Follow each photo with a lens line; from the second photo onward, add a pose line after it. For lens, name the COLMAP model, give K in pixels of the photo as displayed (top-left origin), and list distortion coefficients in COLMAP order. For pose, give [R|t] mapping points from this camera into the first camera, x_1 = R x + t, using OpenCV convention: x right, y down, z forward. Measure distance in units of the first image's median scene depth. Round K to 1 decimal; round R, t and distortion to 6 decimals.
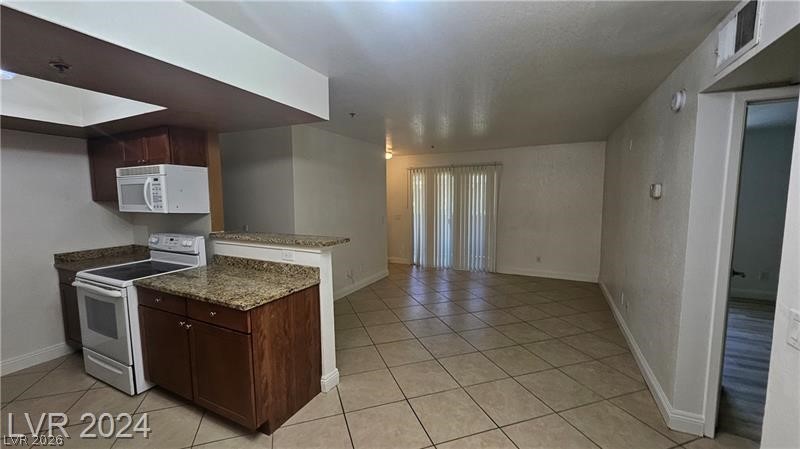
lens RADIAL K [[322.4, 0, 392.8], [0, 322.4, 226.7], [0, 0, 1]] dist [0.000287, -0.000025]
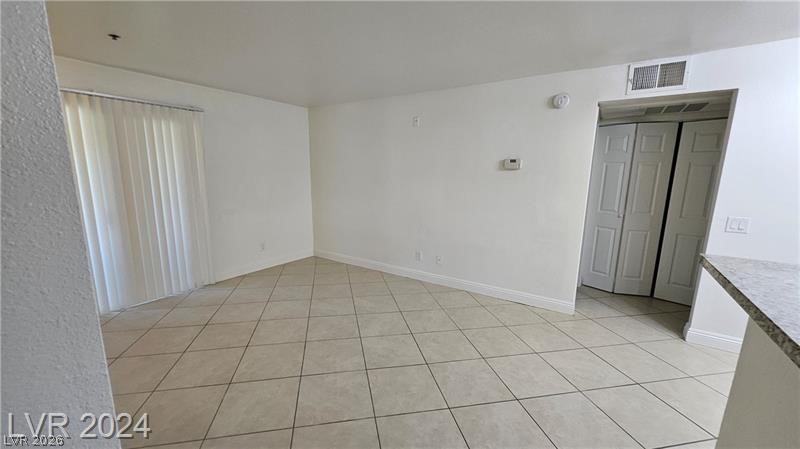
lens RADIAL K [[295.0, 0, 405.2], [0, 295.0, 224.3], [0, 0, 1]] dist [0.017262, -0.000024]
pose [[0.098805, -0.156855, 0.982667, -0.493811], [0.073325, 0.985962, 0.150008, -0.086365], [-0.992402, 0.057233, 0.108919, 1.280482]]
